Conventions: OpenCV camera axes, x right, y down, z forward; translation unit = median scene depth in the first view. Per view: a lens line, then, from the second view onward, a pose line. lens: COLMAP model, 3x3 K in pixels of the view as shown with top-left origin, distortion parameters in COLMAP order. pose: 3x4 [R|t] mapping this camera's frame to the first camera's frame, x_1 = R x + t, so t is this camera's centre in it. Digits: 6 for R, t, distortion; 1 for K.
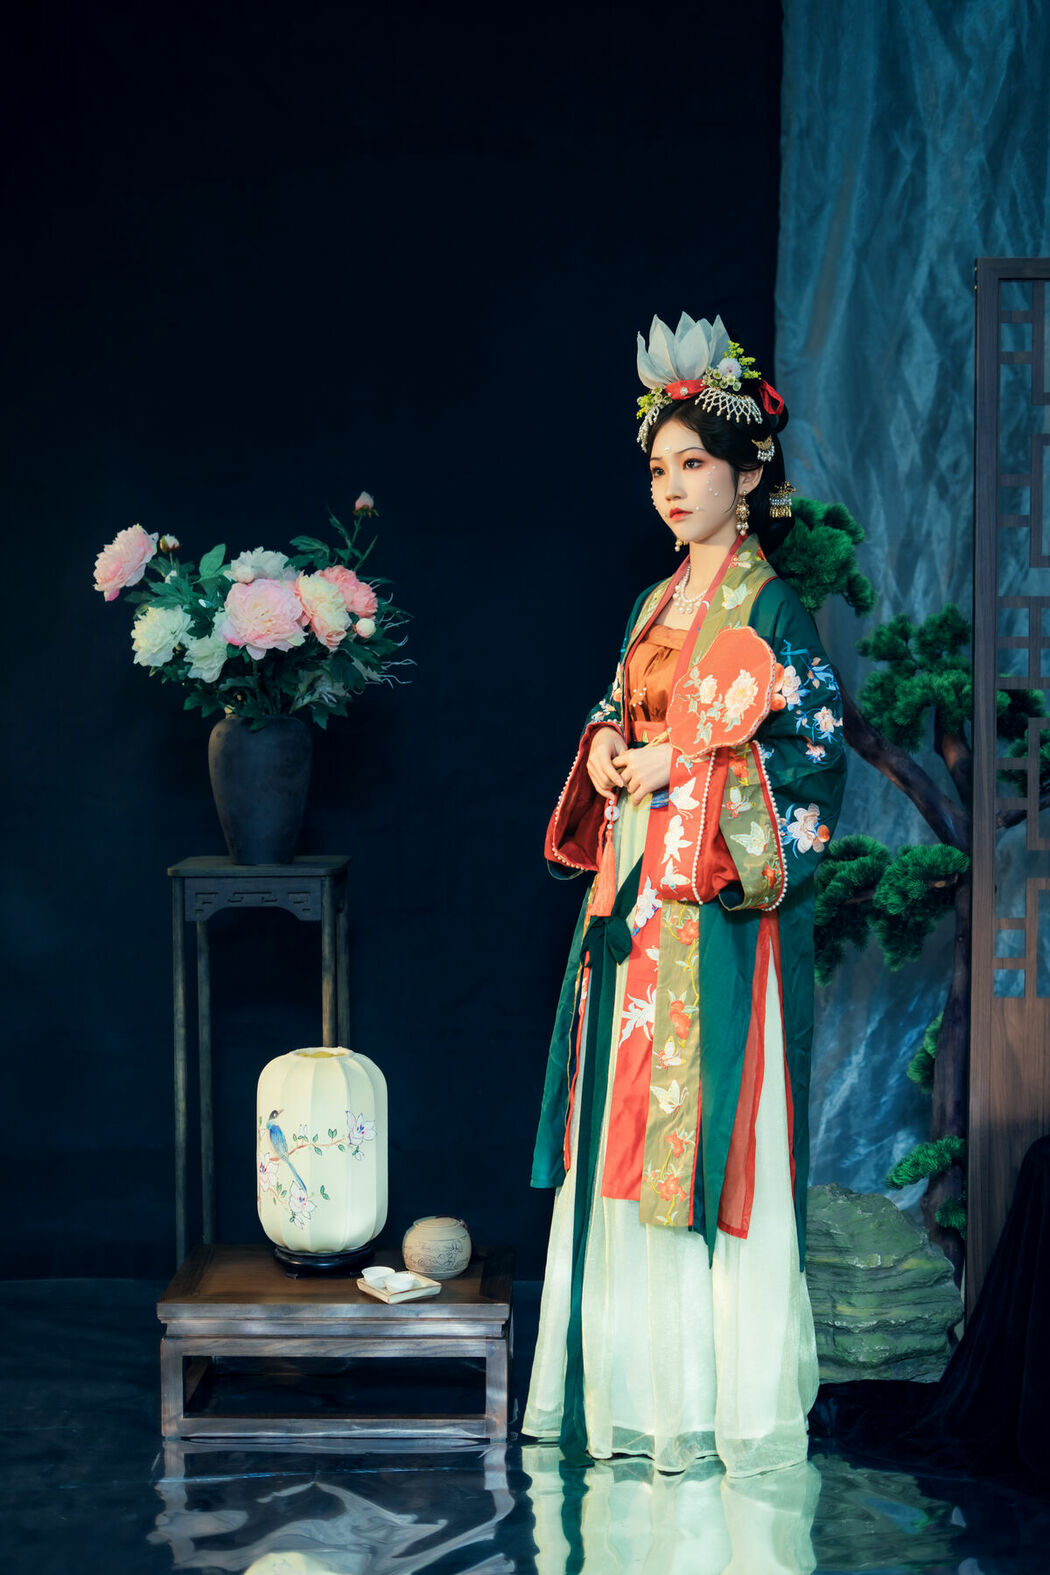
lens RADIAL K [[2307.7, 0, 529.0], [0, 2307.7, 795.0], [0, 0, 1]] dist [-0.023028, 0.027606]
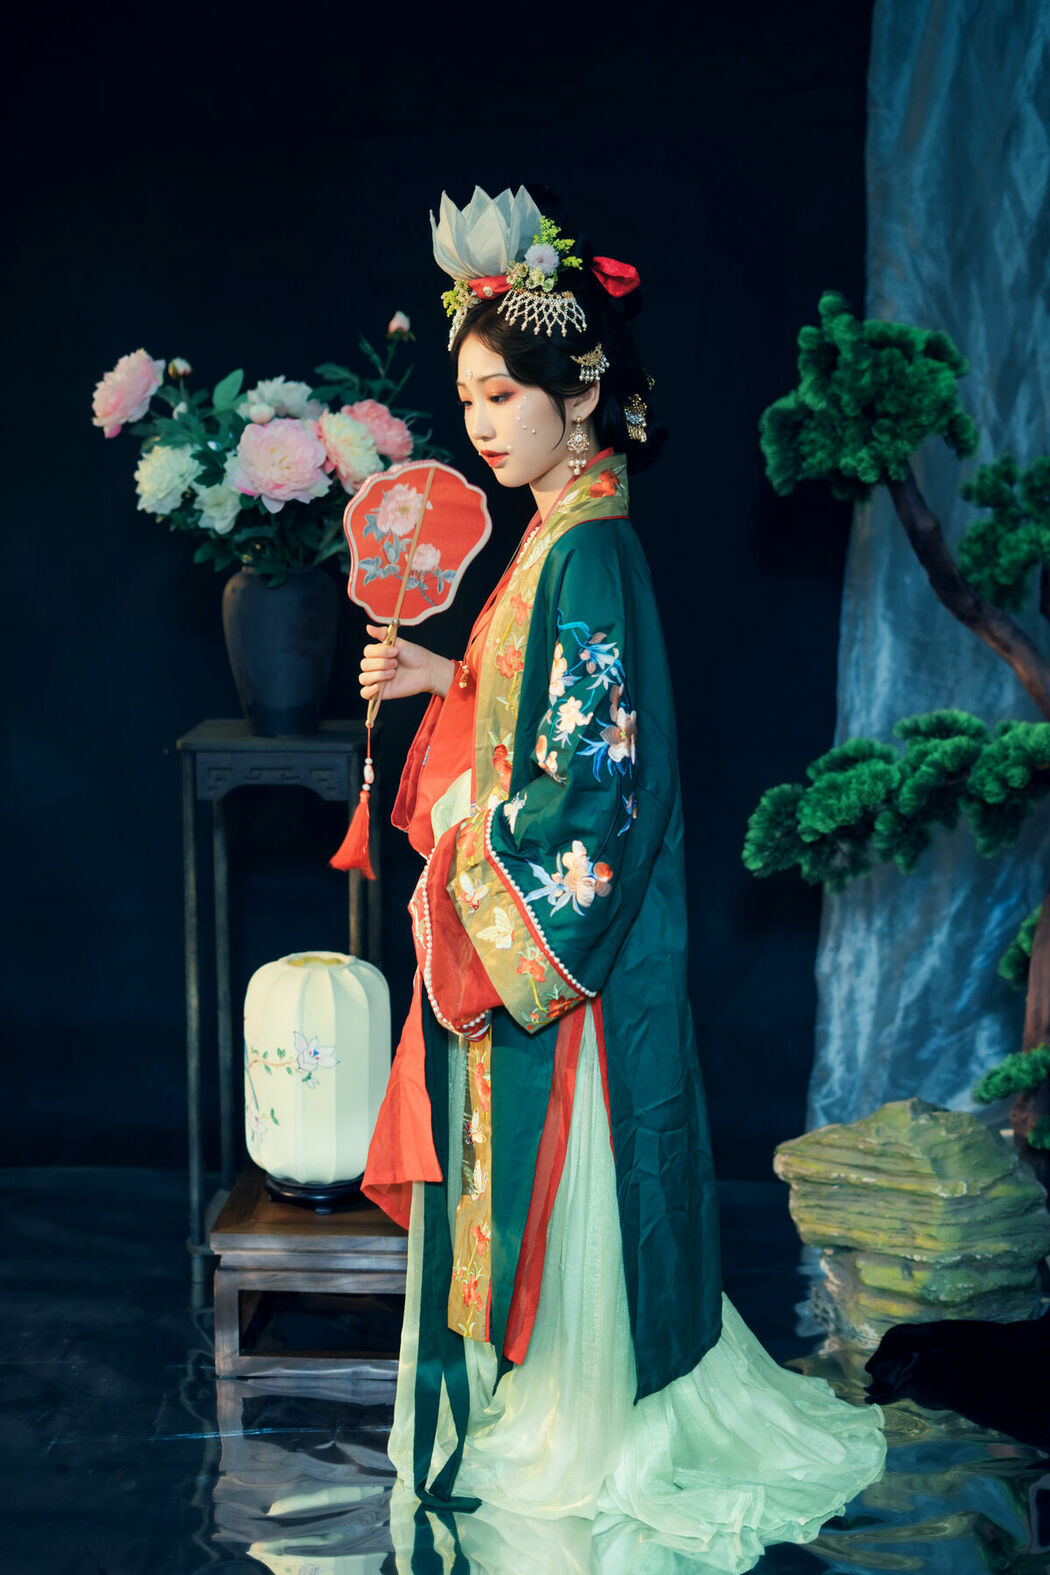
lens RADIAL K [[2310.4, 0, 531.0], [0, 2310.4, 785.1], [0, 0, 1]] dist [-0.025832, 0.046771]
pose [[0.999677, 0.012309, -0.022257, 0.000632], [-0.010057, 0.995073, 0.098630, -0.039235], [0.023361, -0.098374, 0.994875, 0.107263]]
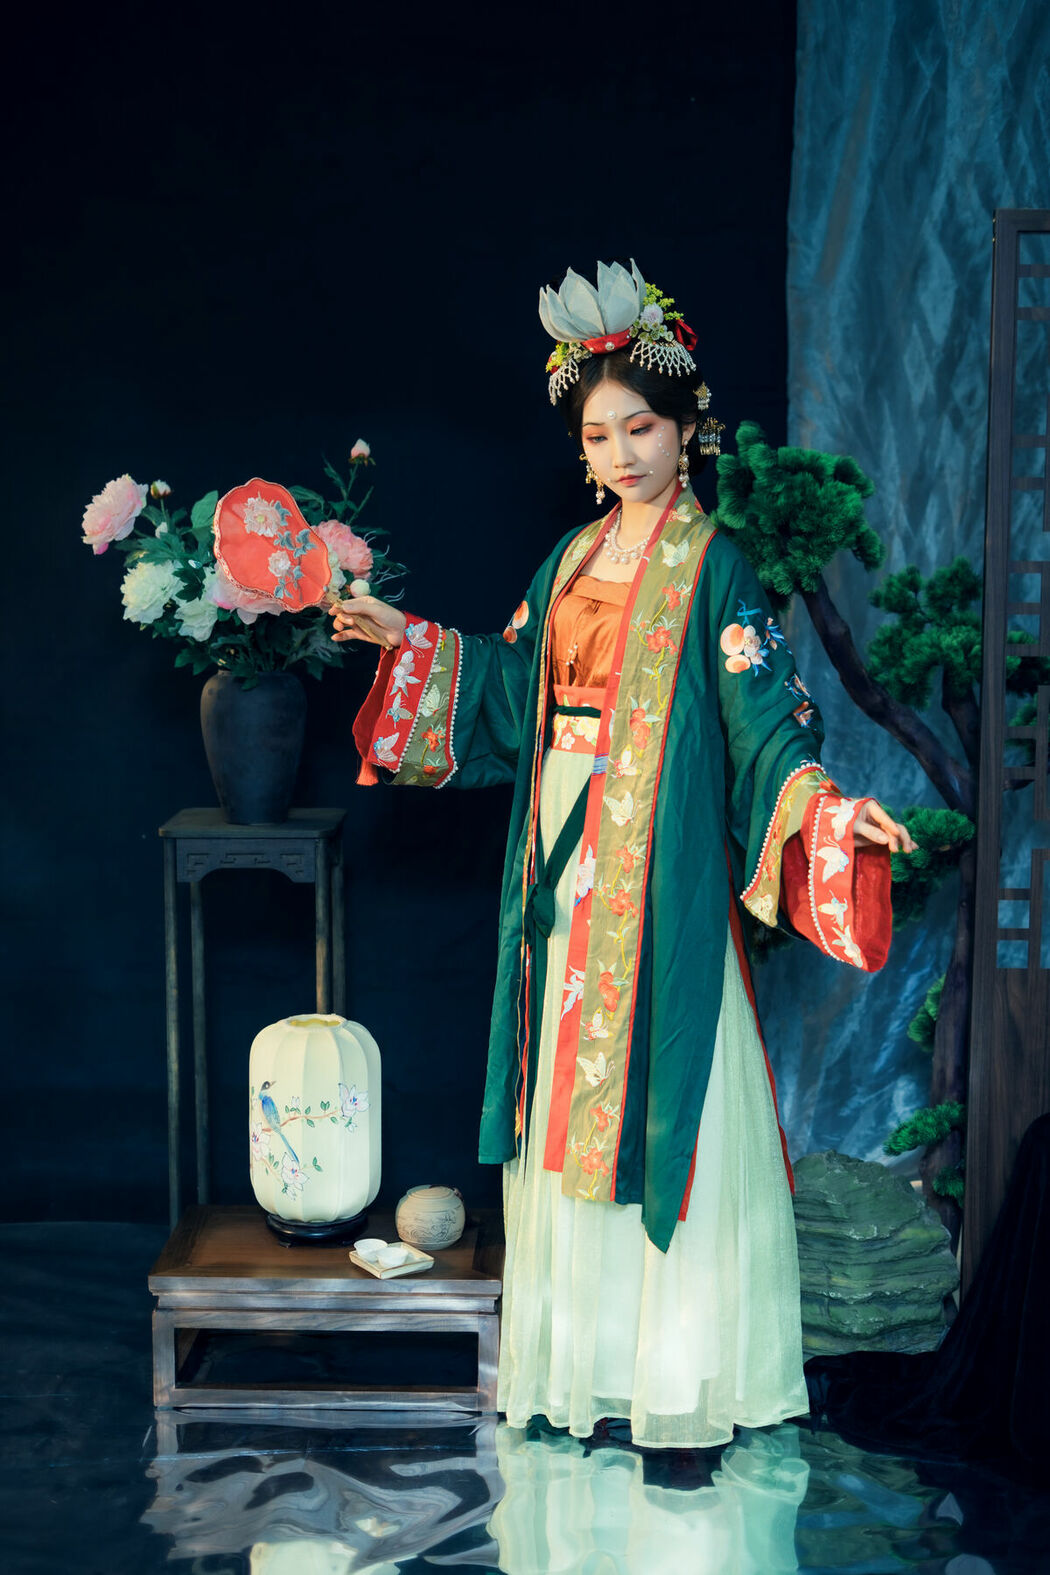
lens RADIAL K [[2307.7, 0, 529.0], [0, 2307.7, 795.0], [0, 0, 1]] dist [-0.023028, 0.027606]
pose [[0.999959, 0.007643, -0.004931, 0.005661], [-0.007266, 0.997348, 0.072423, -0.052939], [0.005472, -0.072385, 0.997362, 0.020003]]
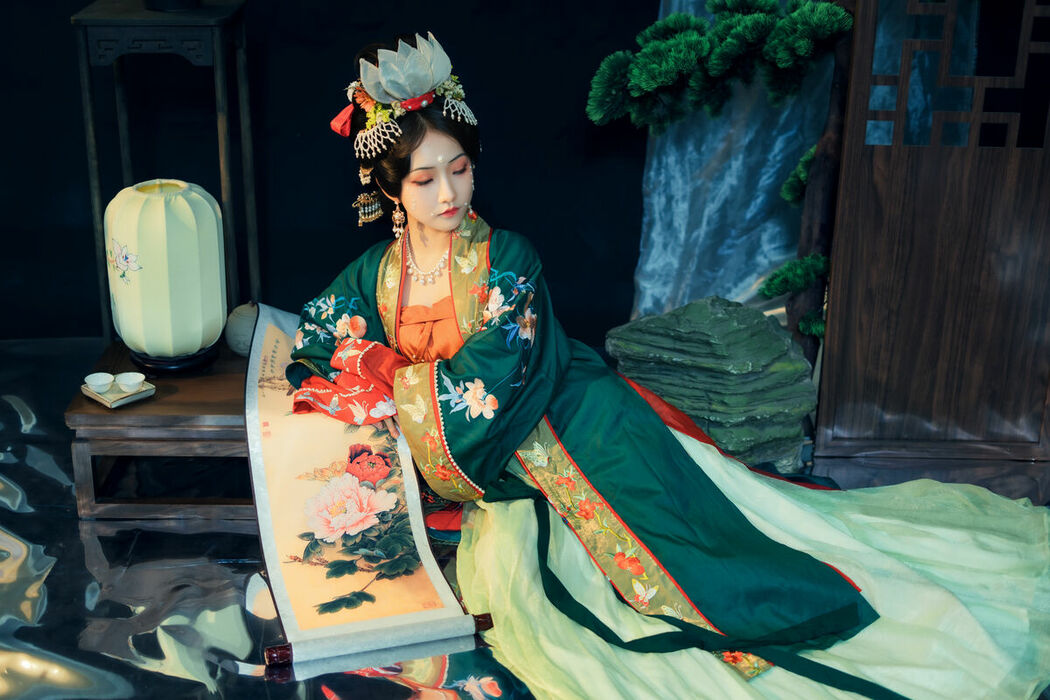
lens RADIAL K [[1538.5, 0, 515.7], [0, 1538.5, 348.9], [0, 0, 1]] dist [-0.023028, 0.027606]
pose [[0.999777, 0.011220, 0.017878, 0.016595], [-0.016241, 0.949927, 0.312048, -0.047088], [-0.013482, -0.312269, 0.949898, 0.239474]]
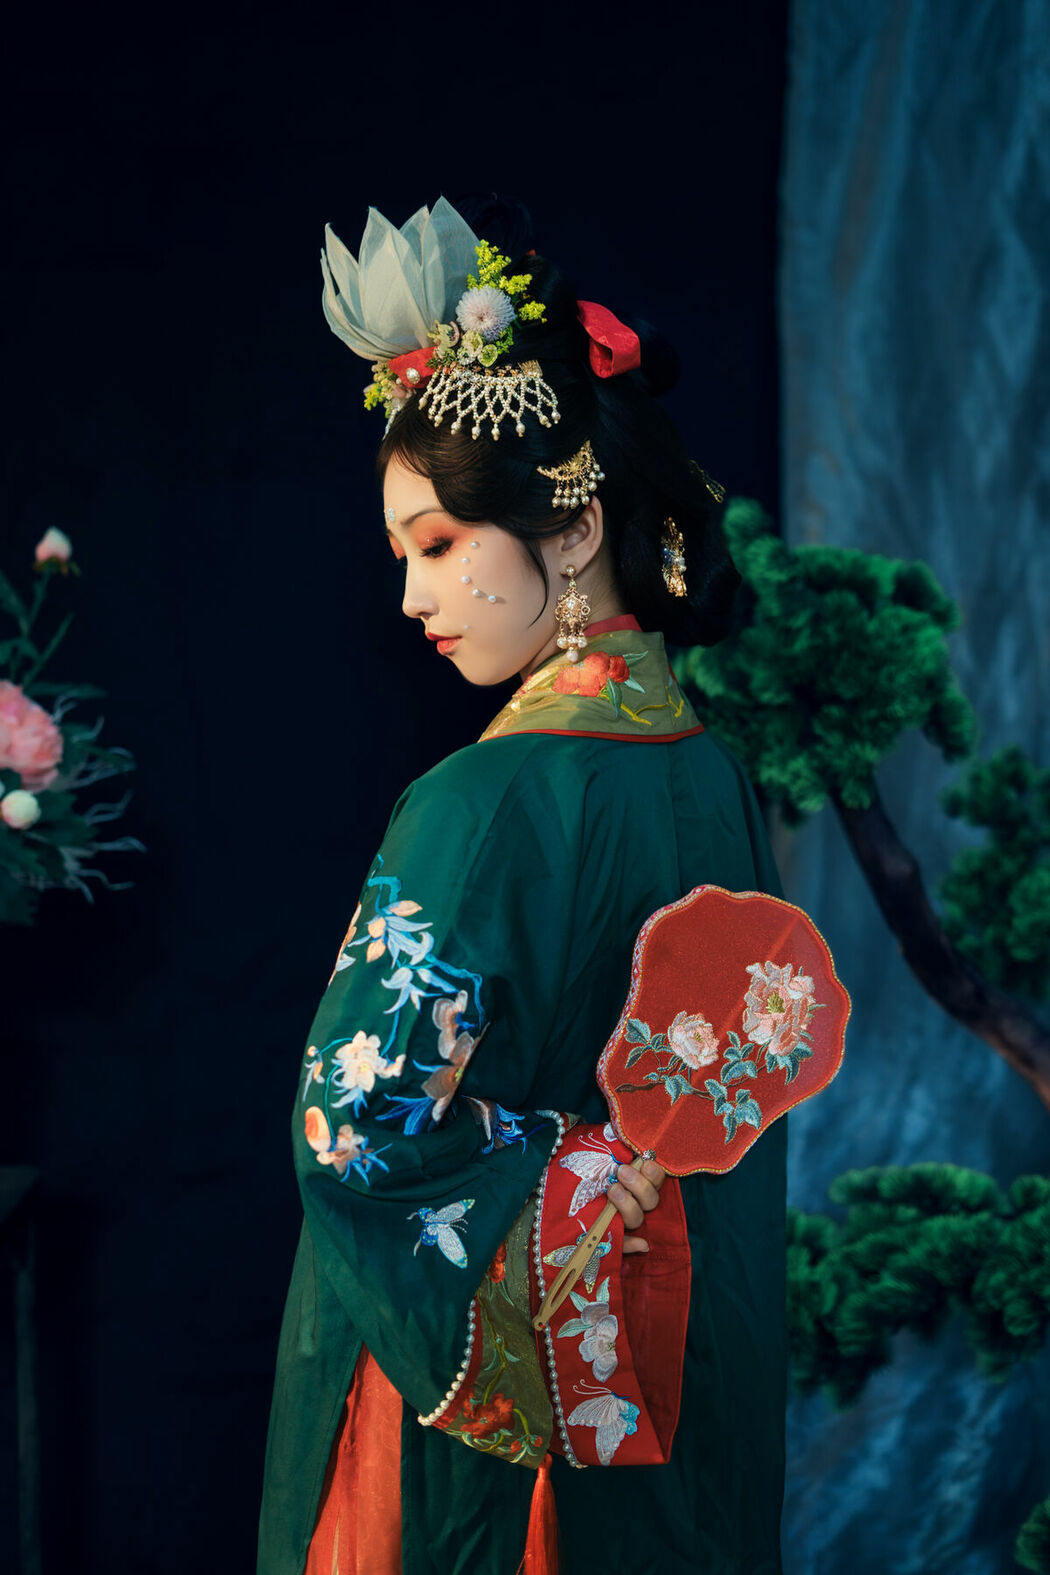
lens RADIAL K [[2310.4, 0, 531.0], [0, 2310.4, 785.1], [0, 0, 1]] dist [-0.025832, 0.046771]
pose [[0.999609, 0.007197, 0.027006, 0.027821], [-0.007975, 0.999553, 0.028814, -0.087437], [-0.026787, -0.029019, 0.999220, 0.446818]]
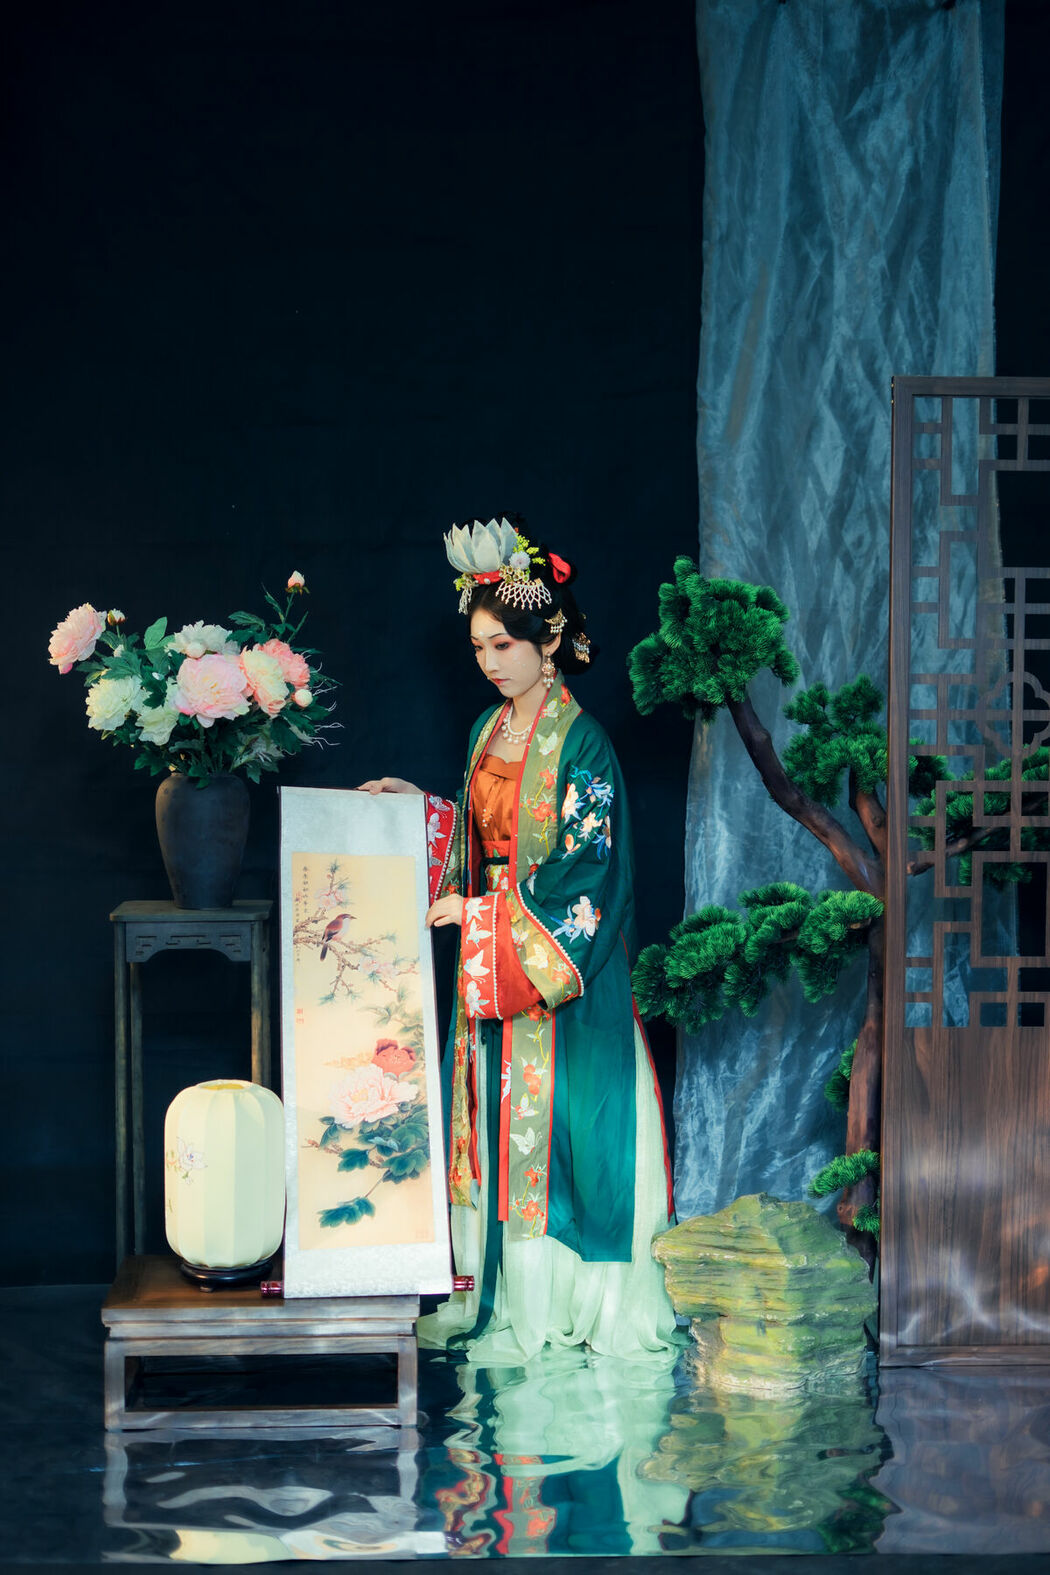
lens RADIAL K [[2307.7, 0, 529.0], [0, 2307.7, 795.0], [0, 0, 1]] dist [-0.023028, 0.027606]
pose [[0.997806, 0.003369, 0.066120, -0.054709], [-0.003155, 0.999989, -0.003348, -0.020682], [-0.066131, 0.003132, 0.997806, -0.111092]]
